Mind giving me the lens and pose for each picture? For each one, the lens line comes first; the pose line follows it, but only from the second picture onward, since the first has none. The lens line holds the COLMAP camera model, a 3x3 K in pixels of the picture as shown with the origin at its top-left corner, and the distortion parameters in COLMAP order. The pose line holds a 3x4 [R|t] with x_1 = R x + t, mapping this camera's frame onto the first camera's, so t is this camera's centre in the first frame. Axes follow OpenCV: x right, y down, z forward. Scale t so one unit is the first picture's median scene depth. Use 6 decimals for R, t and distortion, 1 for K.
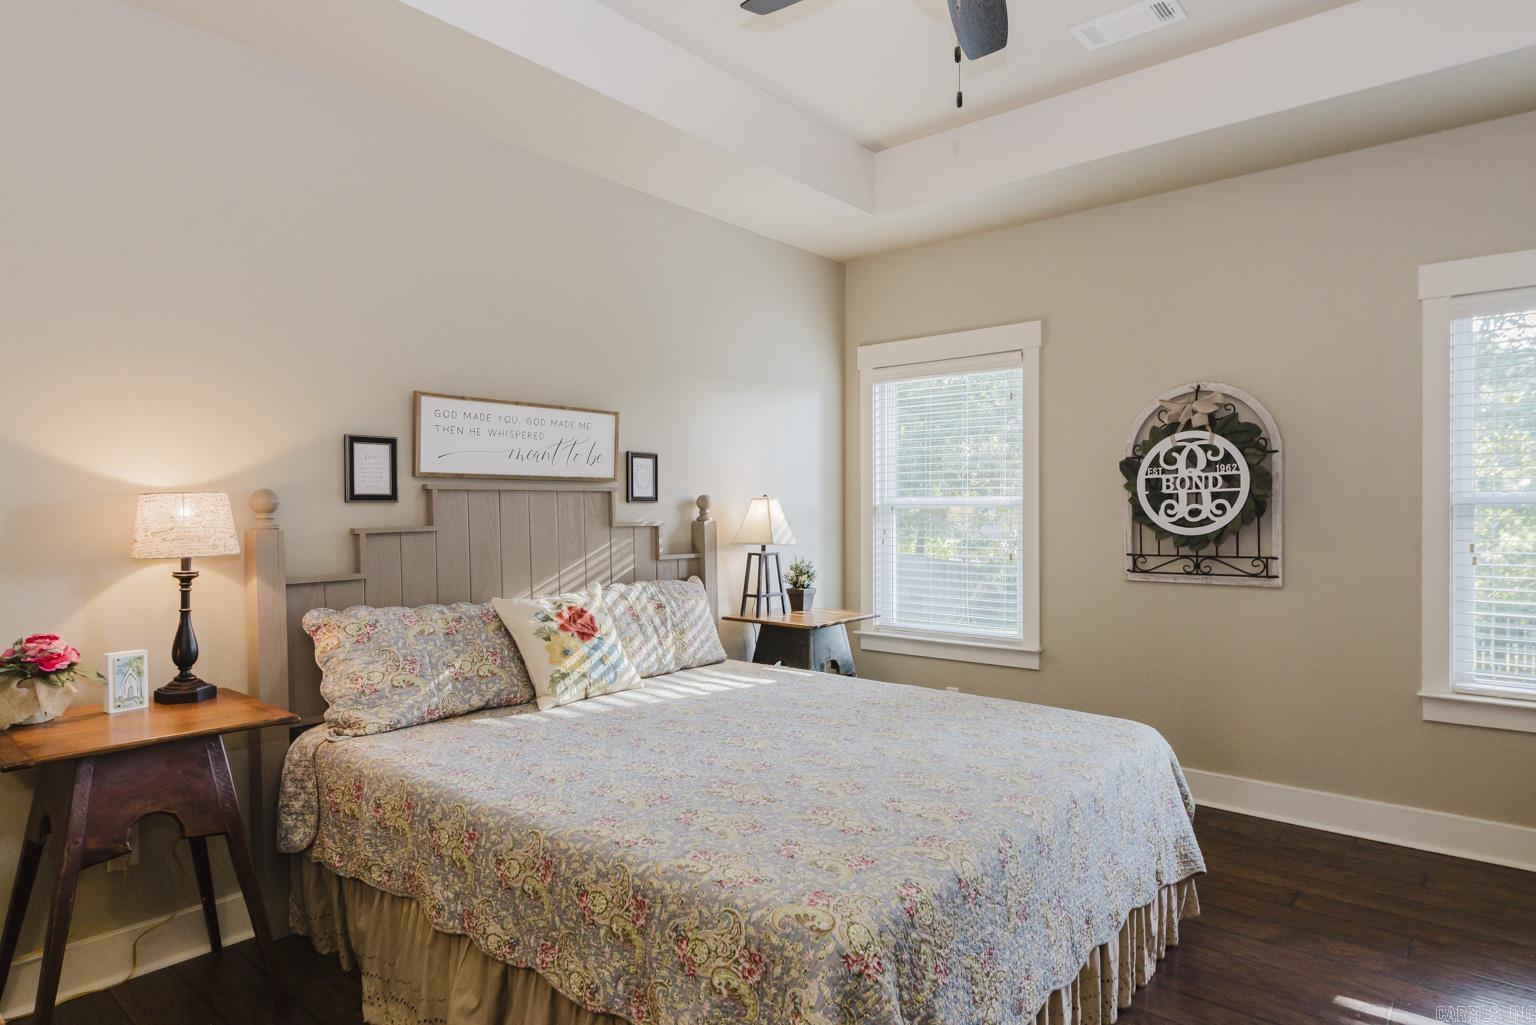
lens RADIAL K [[858.7, 0, 771.4], [0, 858.7, 525.5], [0, 0, 1]] dist [-0.003327, -0.000184]
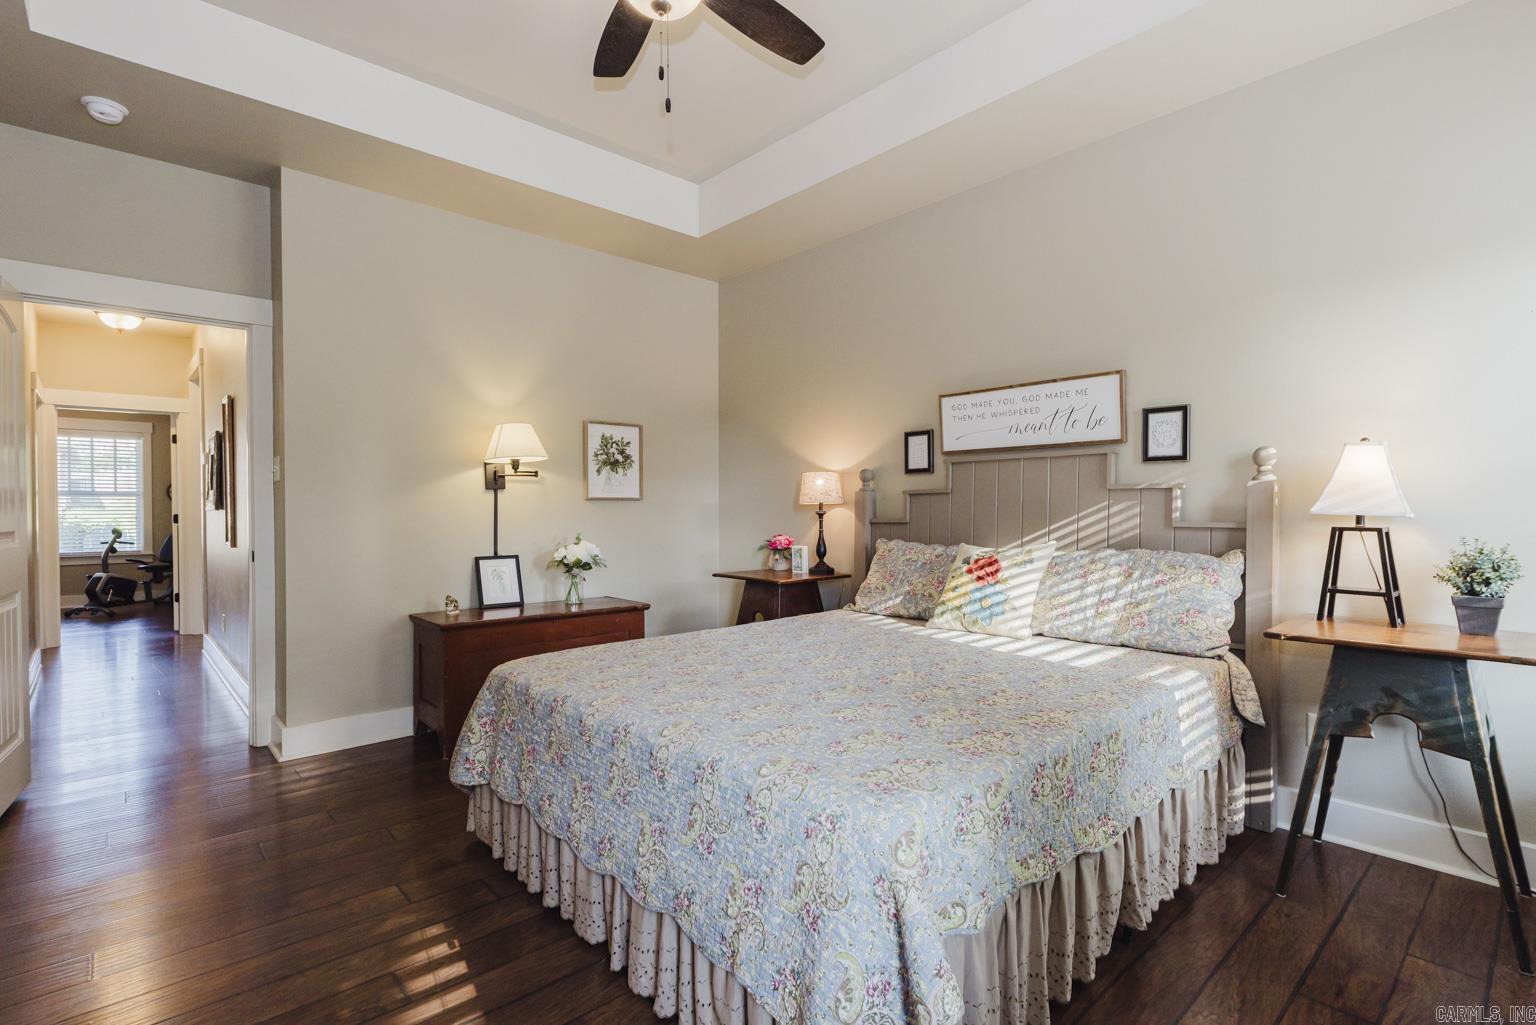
lens RADIAL K [[732.3, 0, 771.1], [0, 732.3, 508.4], [0, 0, 1]] dist [-0.001042, -0.000152]
pose [[-0.131429, 0.018271, -0.991157, 0.753350], [-0.003303, 0.999817, 0.018868, 0.010052], [0.991320, 0.005753, -0.131345, 0.779353]]
